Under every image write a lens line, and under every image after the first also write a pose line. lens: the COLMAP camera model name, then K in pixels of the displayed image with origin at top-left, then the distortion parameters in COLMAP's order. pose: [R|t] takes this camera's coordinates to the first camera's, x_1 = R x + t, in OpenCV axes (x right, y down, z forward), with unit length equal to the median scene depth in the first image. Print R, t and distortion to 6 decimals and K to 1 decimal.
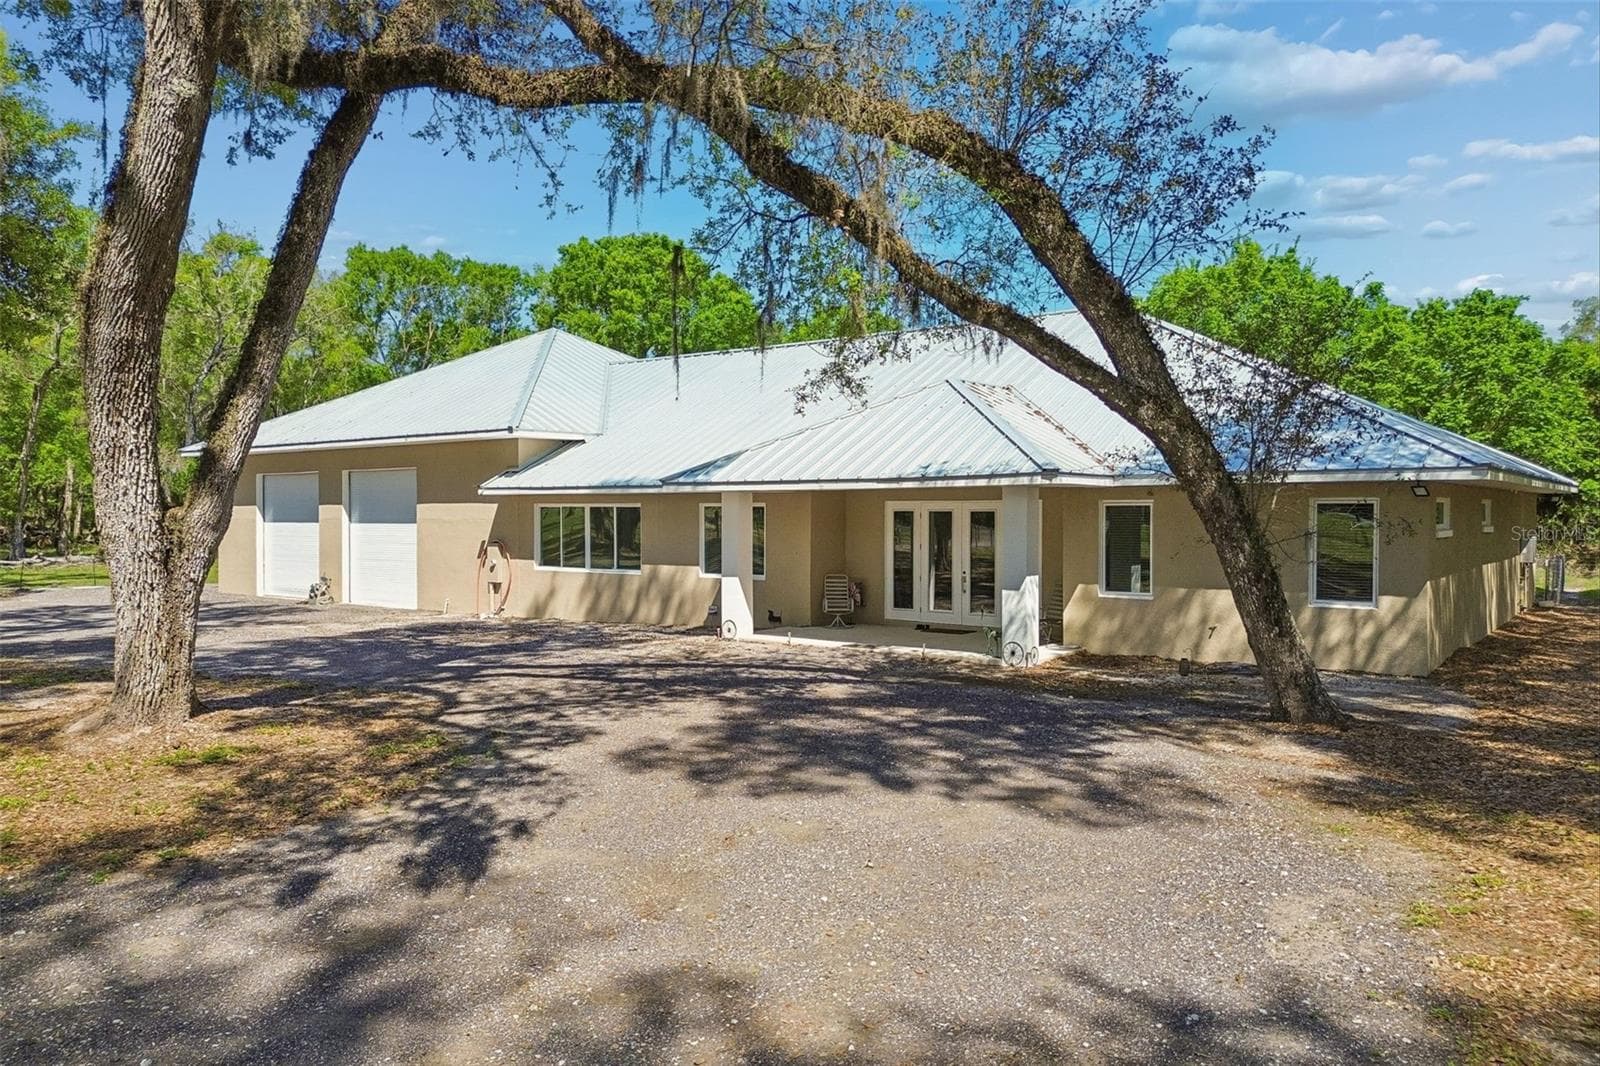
lens RADIAL K [[1128.4, 0, 800.0], [0, 1128.4, 533.0], [0, 0, 1]] dist [0.074848, -0.079528]
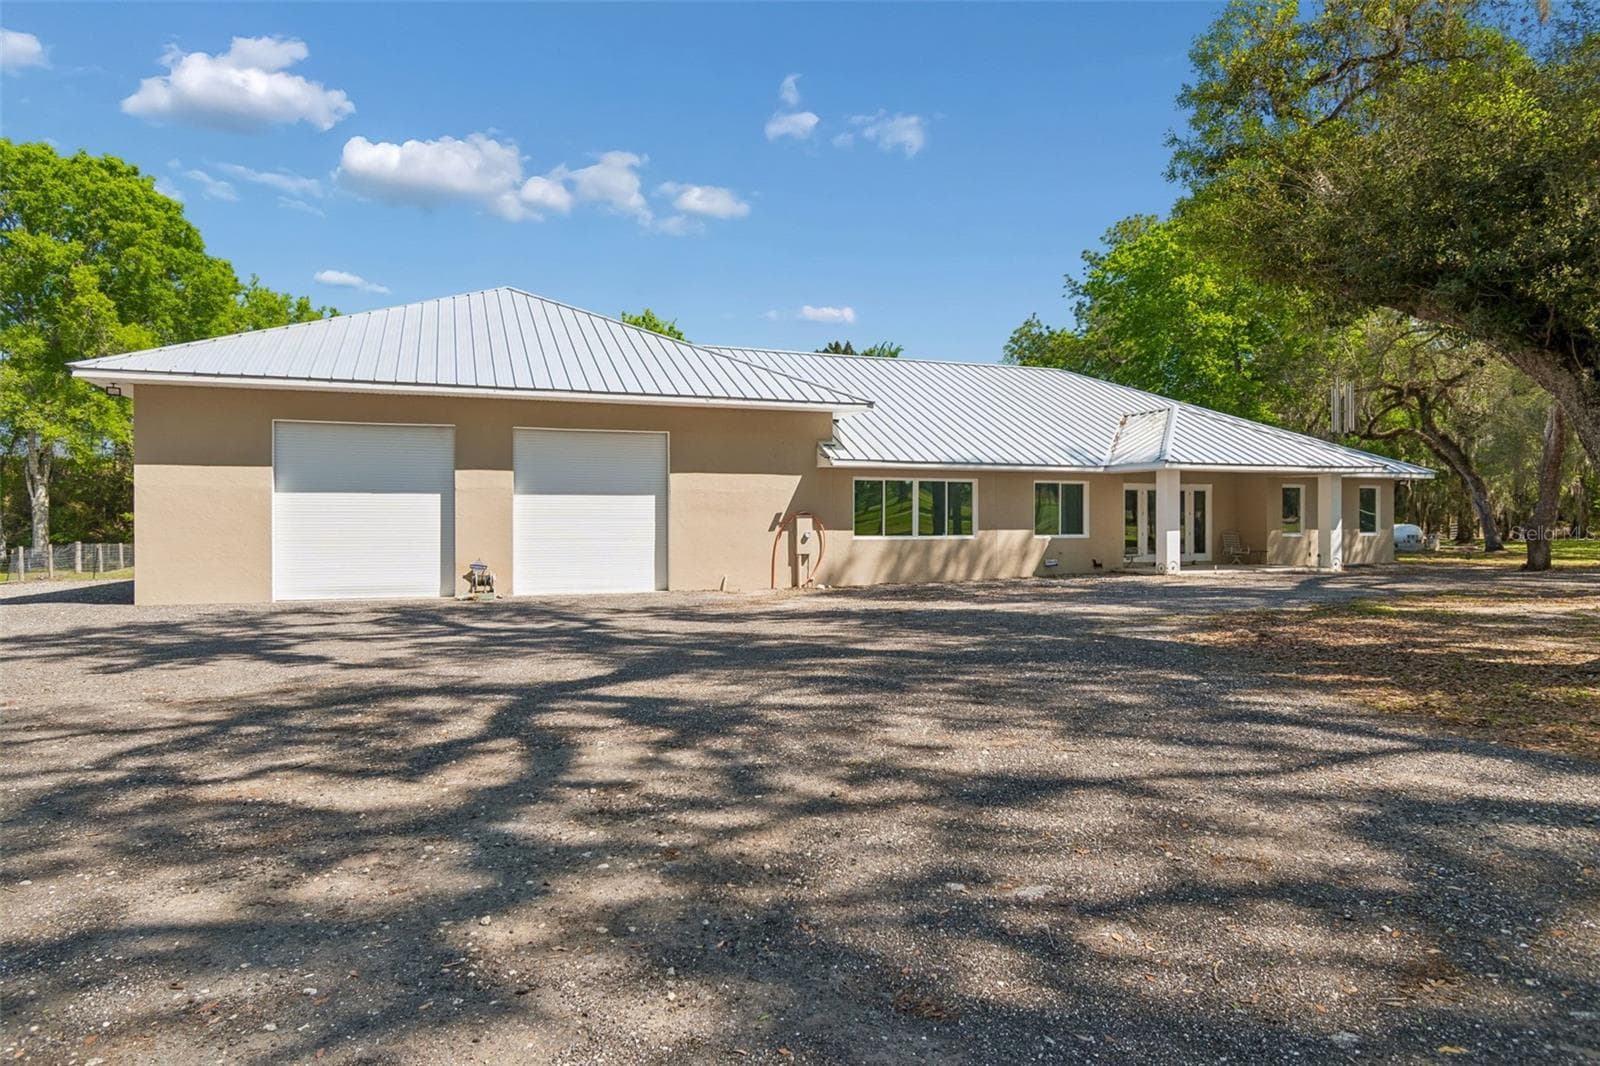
lens RADIAL K [[920.4, 0, 786.4], [0, 920.4, 533.1], [0, 0, 1]] dist [0.001597, -0.001134]
pose [[0.544216, -0.006514, 0.838920, -1.069047], [0.018024, 0.999830, -0.003929, 0.031128], [-0.838751, 0.017259, 0.544241, 0.635668]]
